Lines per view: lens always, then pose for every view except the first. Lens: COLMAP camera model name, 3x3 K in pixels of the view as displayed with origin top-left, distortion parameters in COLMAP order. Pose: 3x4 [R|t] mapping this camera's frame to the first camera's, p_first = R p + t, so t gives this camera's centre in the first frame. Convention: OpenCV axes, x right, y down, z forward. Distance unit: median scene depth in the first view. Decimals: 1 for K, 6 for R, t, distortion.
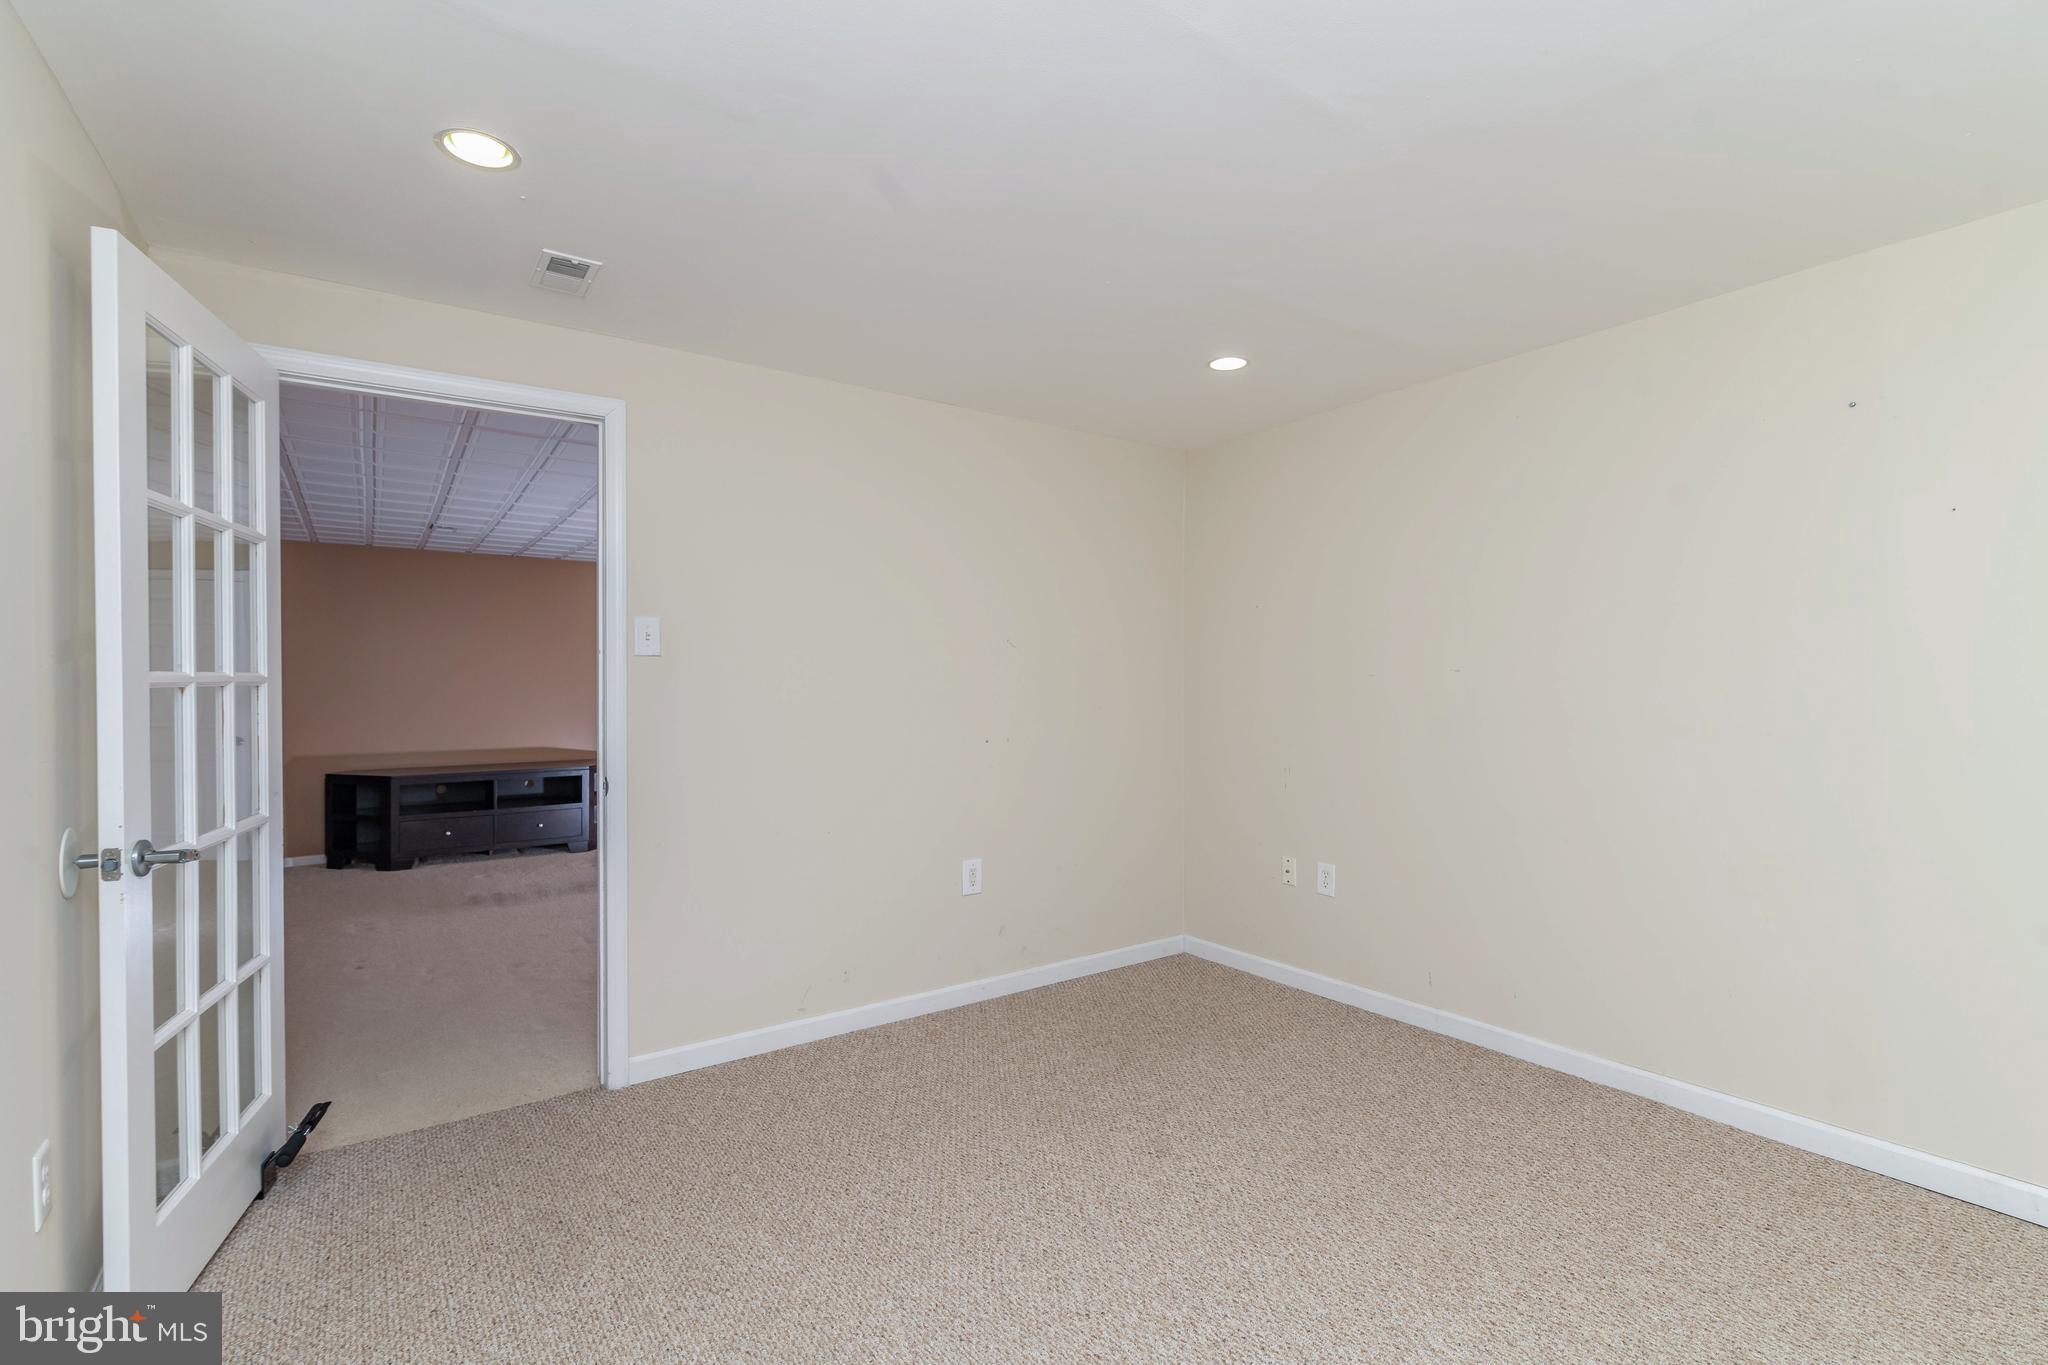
lens RADIAL K [[1025.9, 0, 938.6], [0, 1025.9, 689.5], [0, 0, 1]] dist [-0.002255, 0.000012]
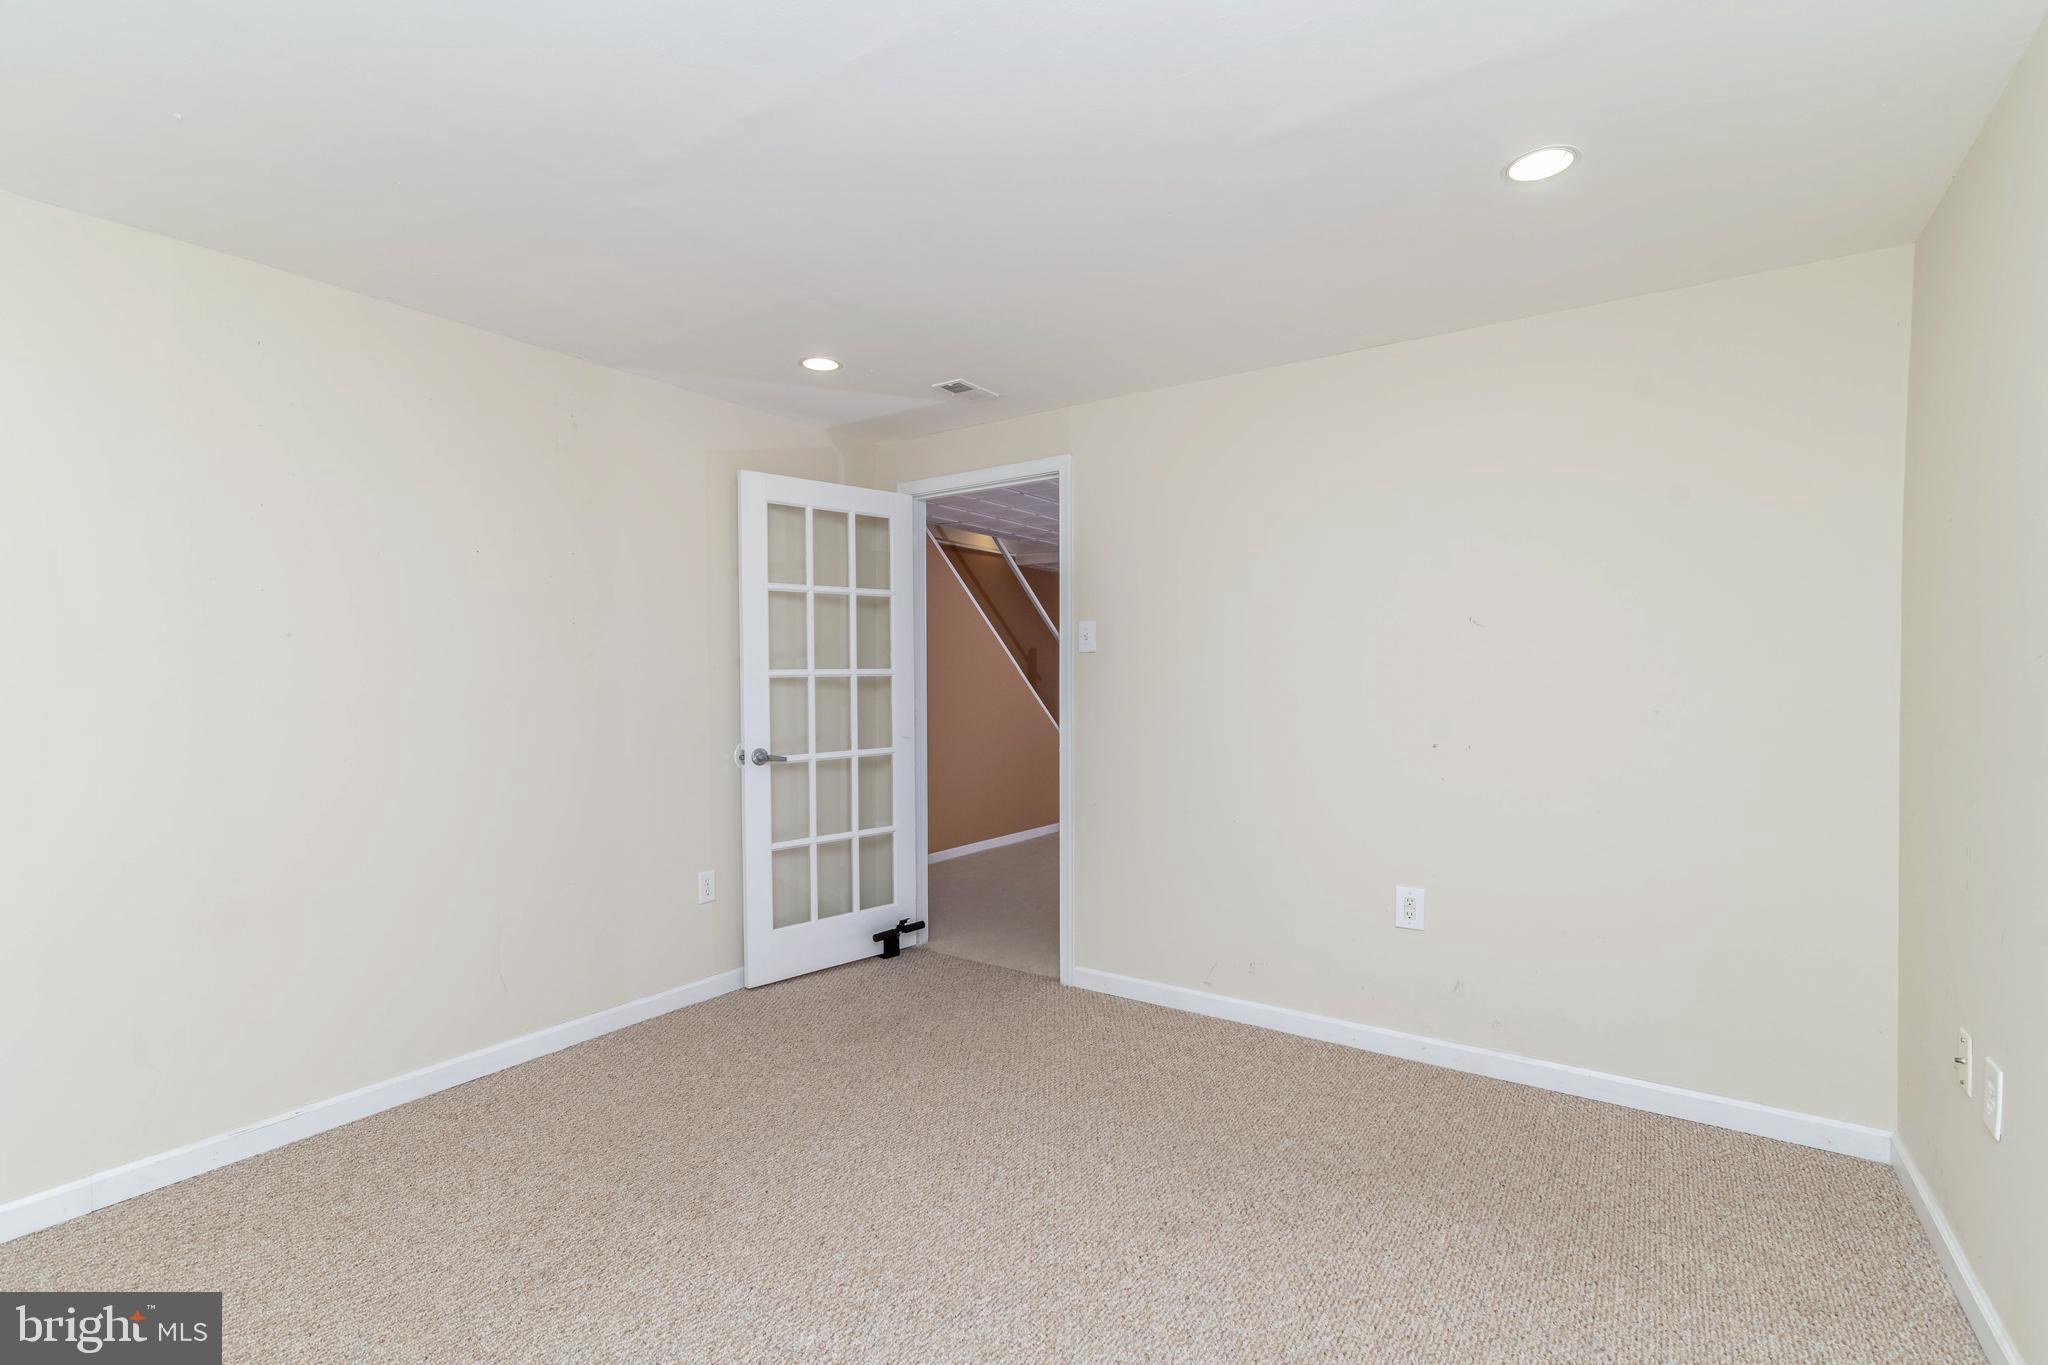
lens RADIAL K [[933.9, 0, 1018.8], [0, 933.9, 689.1], [0, 0, 1]] dist [-0.000949, 0.000323]
pose [[0.329115, 0.013383, -0.944195, 0.771481], [-0.011925, 0.999879, 0.010016, 0.001841], [0.944215, 0.007963, 0.329235, 0.541273]]
